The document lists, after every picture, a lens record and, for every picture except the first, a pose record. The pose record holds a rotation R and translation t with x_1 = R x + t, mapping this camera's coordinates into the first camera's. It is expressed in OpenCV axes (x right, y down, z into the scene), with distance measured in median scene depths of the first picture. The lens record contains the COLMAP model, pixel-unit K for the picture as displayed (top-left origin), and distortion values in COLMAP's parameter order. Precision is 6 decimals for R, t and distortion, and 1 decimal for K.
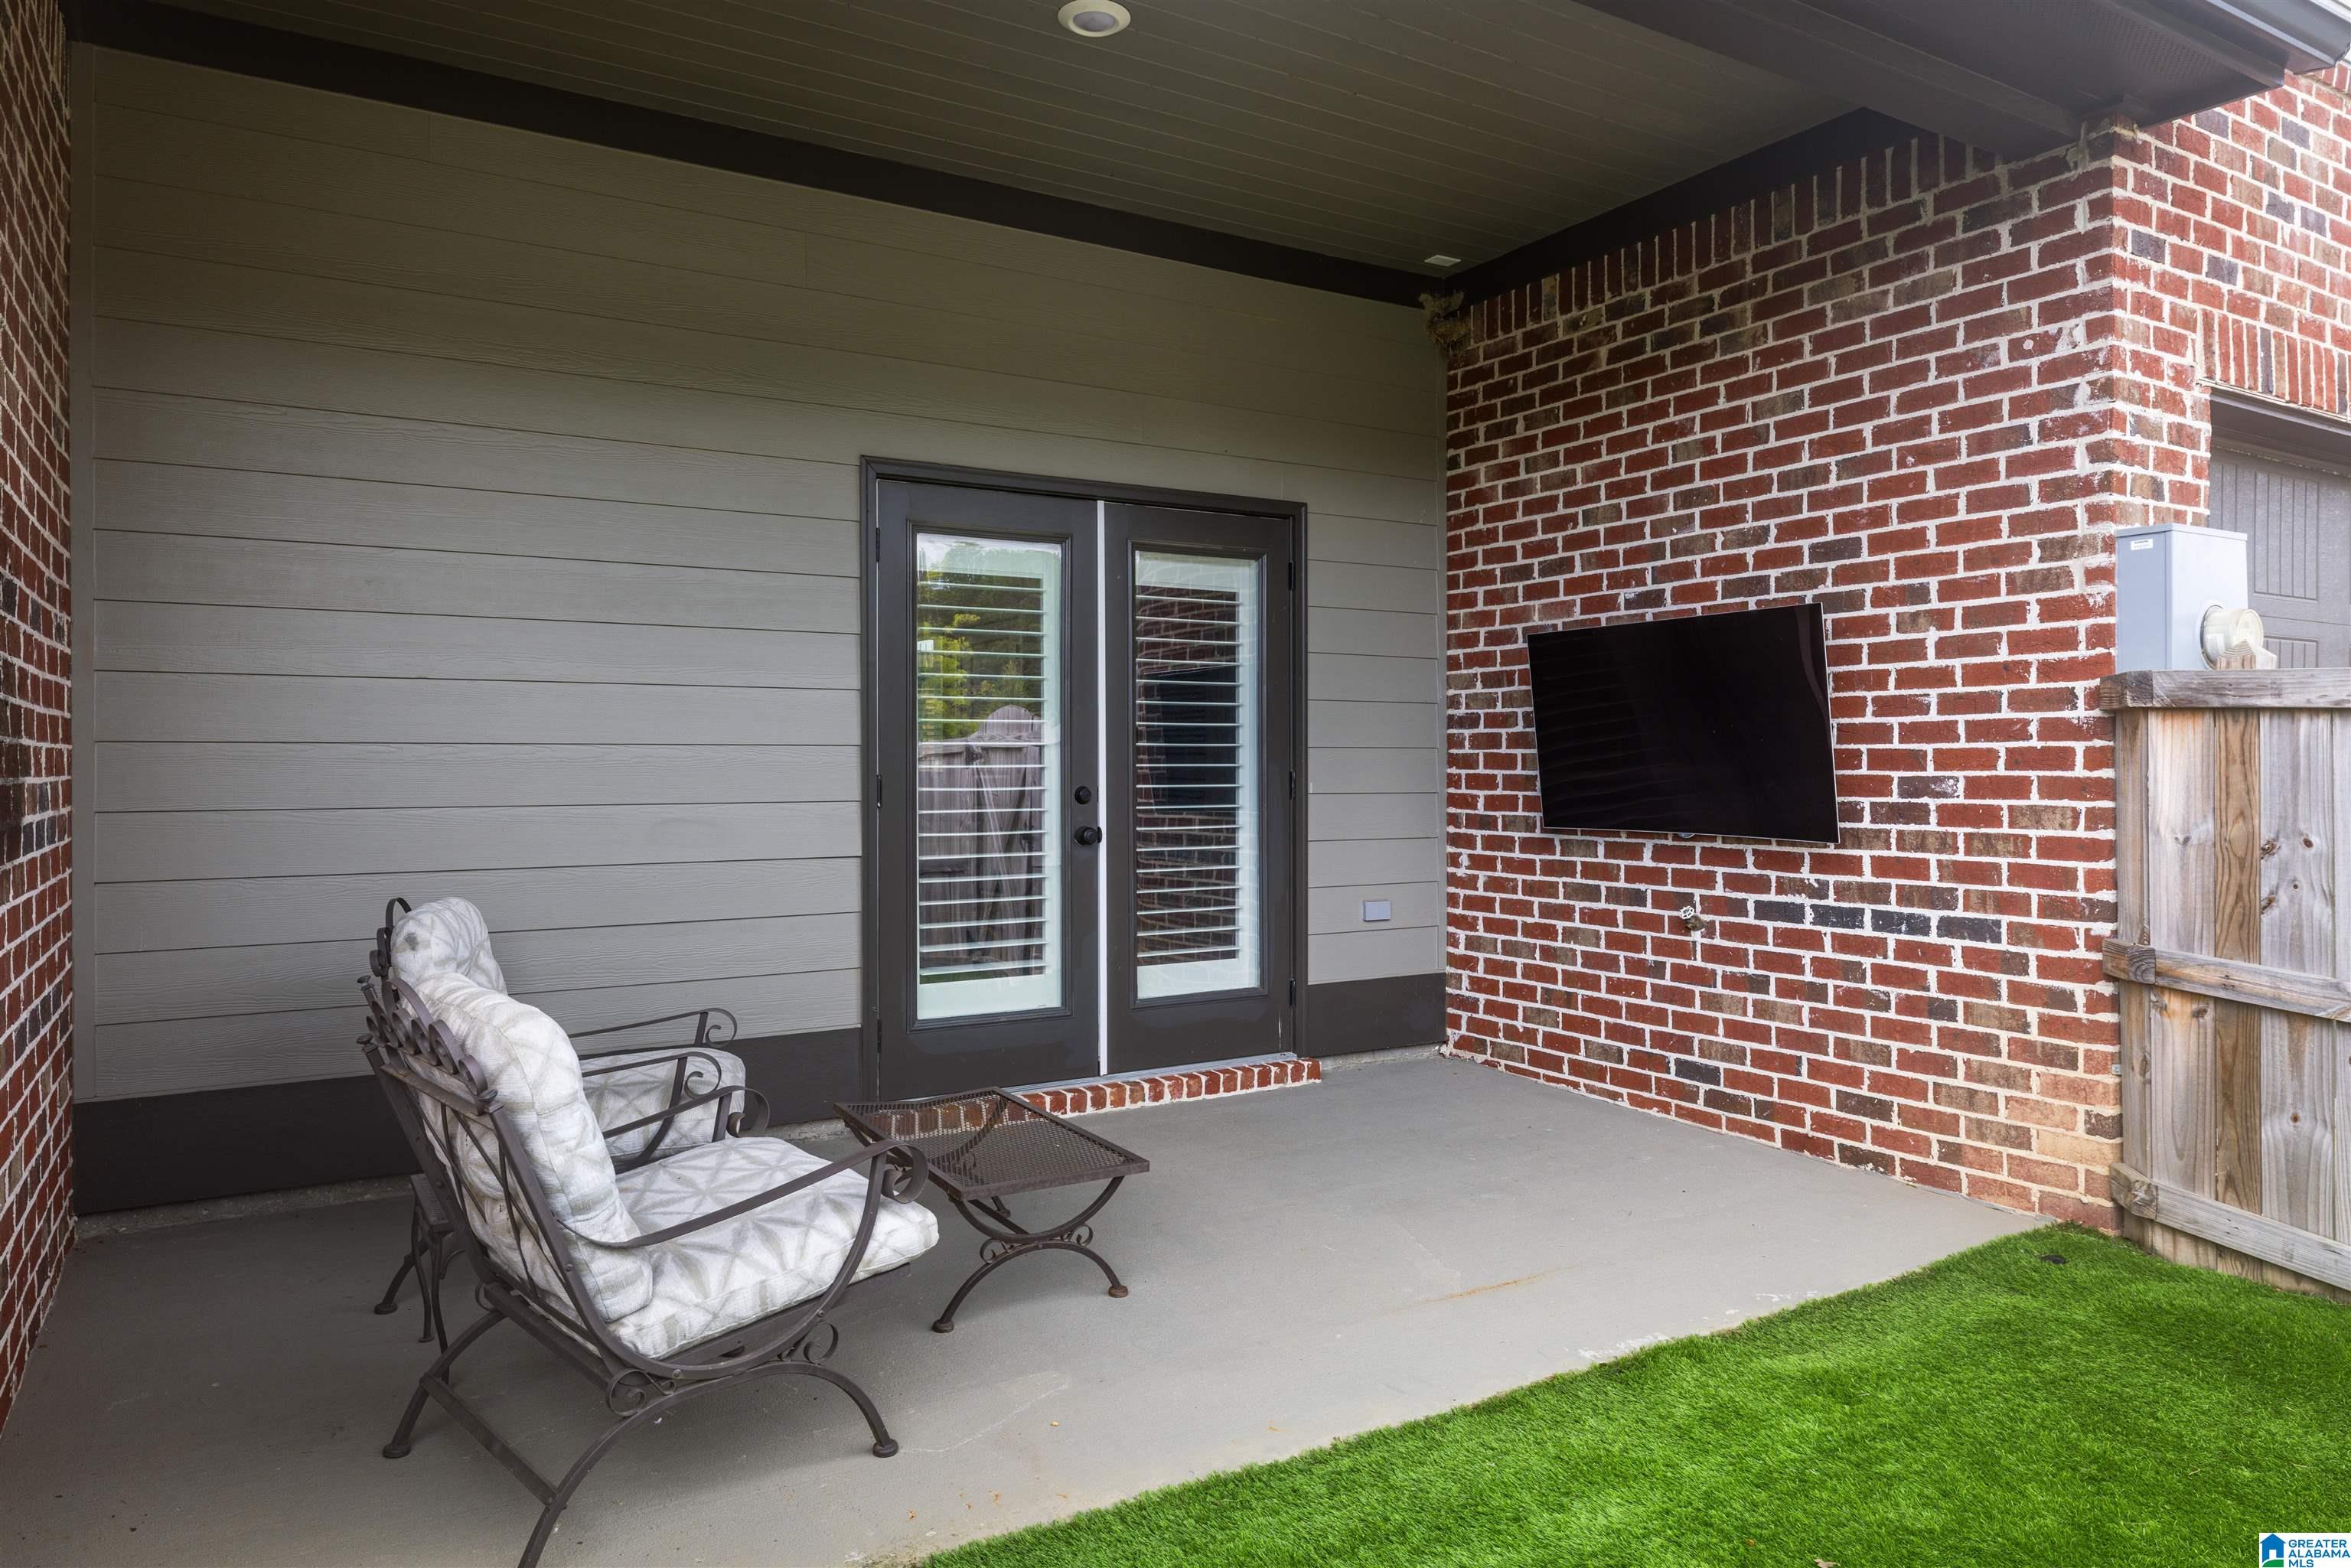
lens RADIAL K [[1489.0, 0, 1160.7], [0, 1489.0, 767.5], [0, 0, 1]] dist [-0.000566, -0.000881]
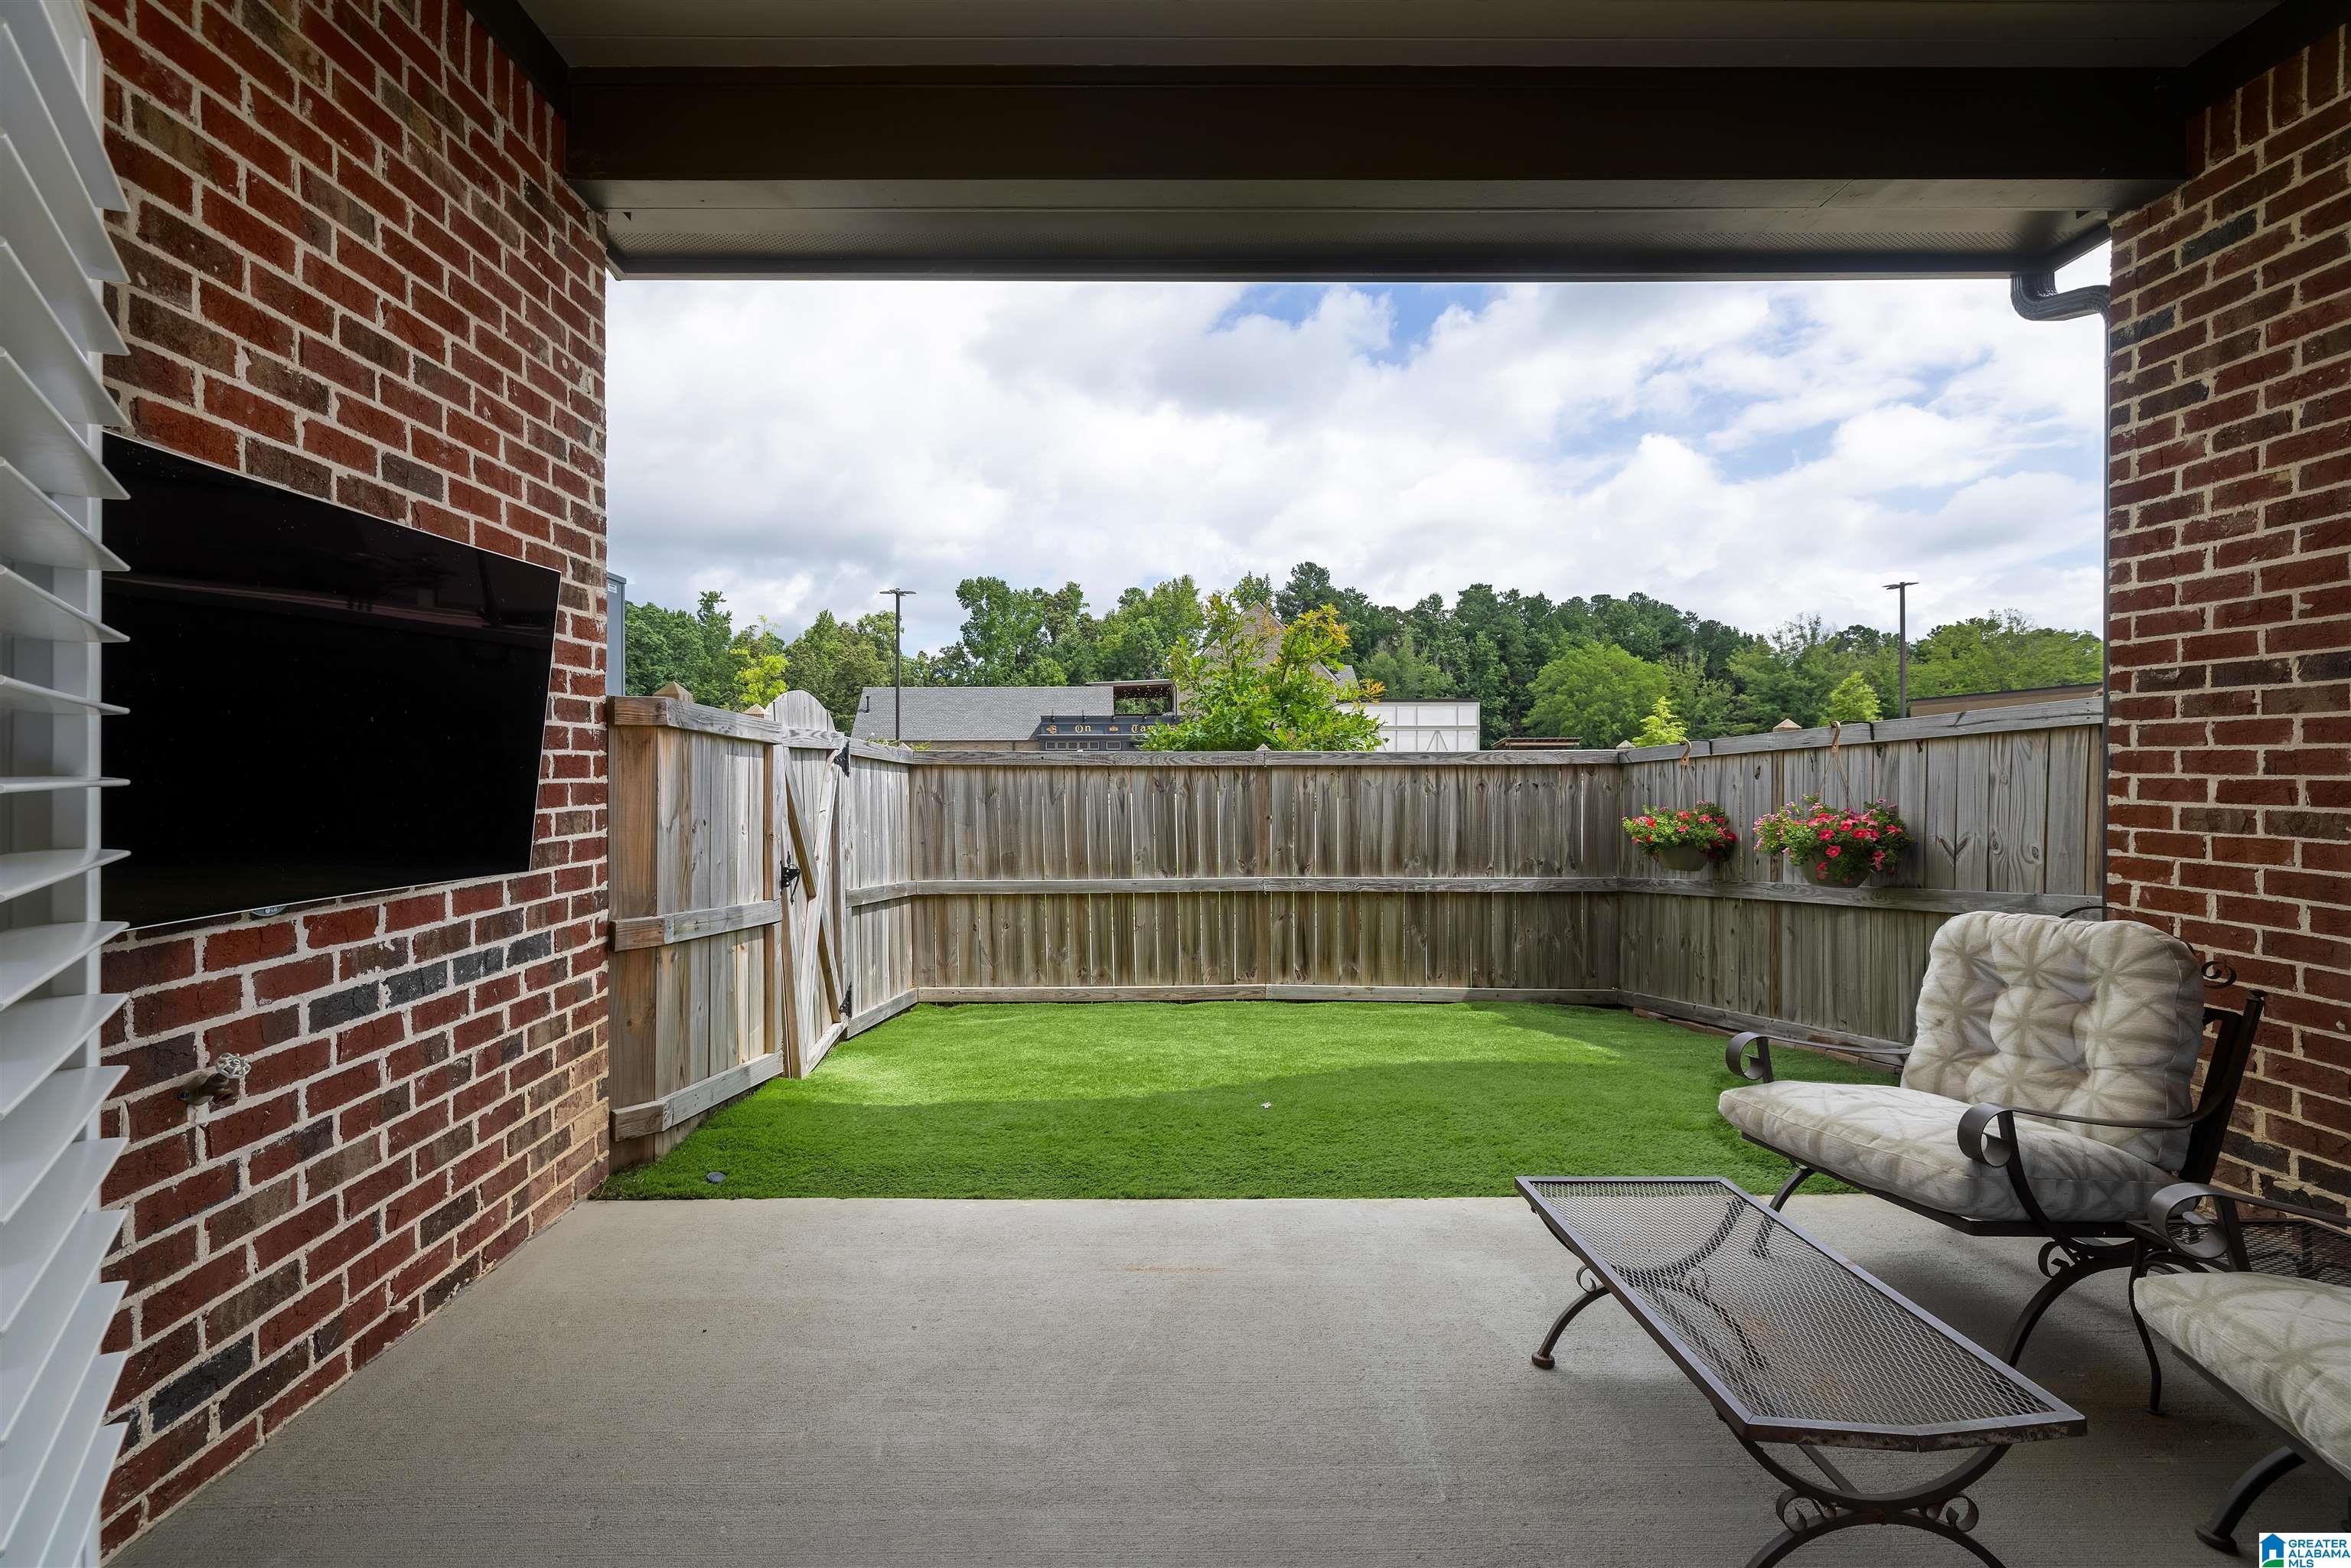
lens RADIAL K [[996.5, 0, 1140.4], [0, 996.5, 767.8], [0, 0, 1]] dist [0.000060, 0.000003]
pose [[-0.860011, 0.003026, 0.510266, -0.104836], [0.005526, 0.999979, 0.003384, -0.004960], [-0.510245, 0.005730, -0.860010, 1.337397]]
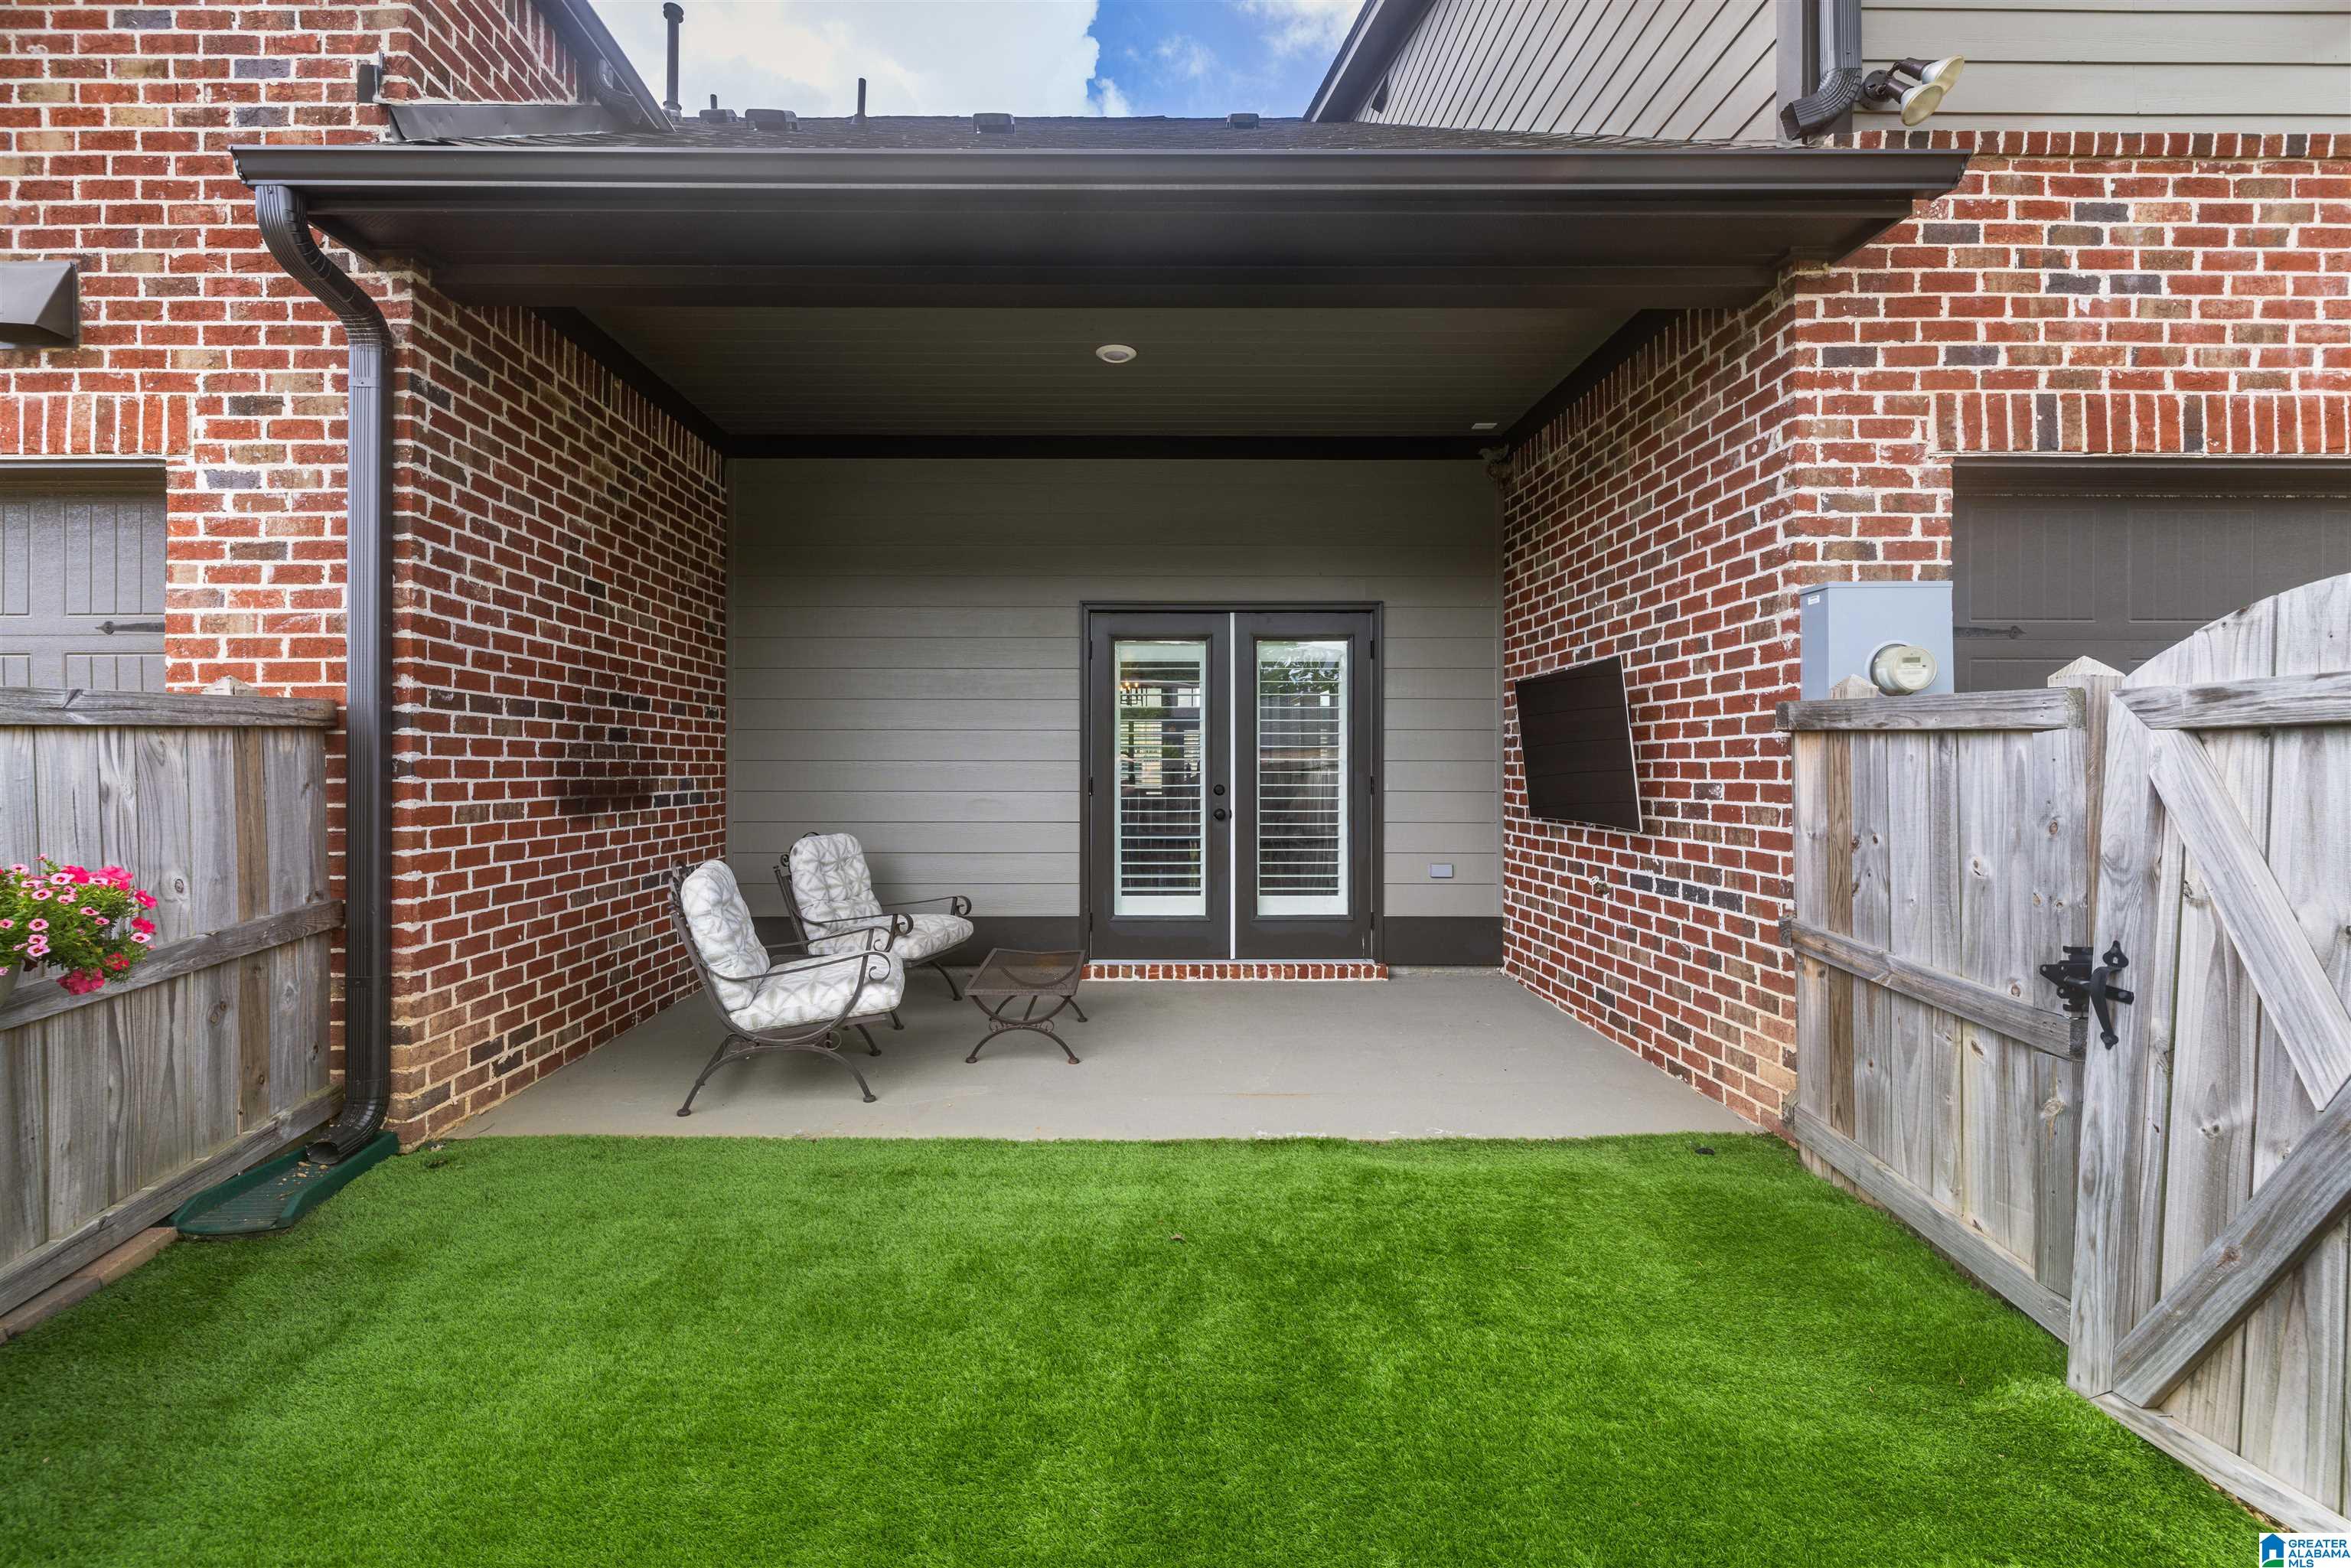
lens RADIAL K [[996.5, 0, 1140.4], [0, 996.5, 767.8], [0, 0, 1]] dist [0.000060, 0.000003]
pose [[0.862880, 0.001509, -0.505406, 0.538859], [-0.003513, 0.999989, -0.003012, -0.003215], [0.505396, 0.004374, 0.862877, -0.011578]]
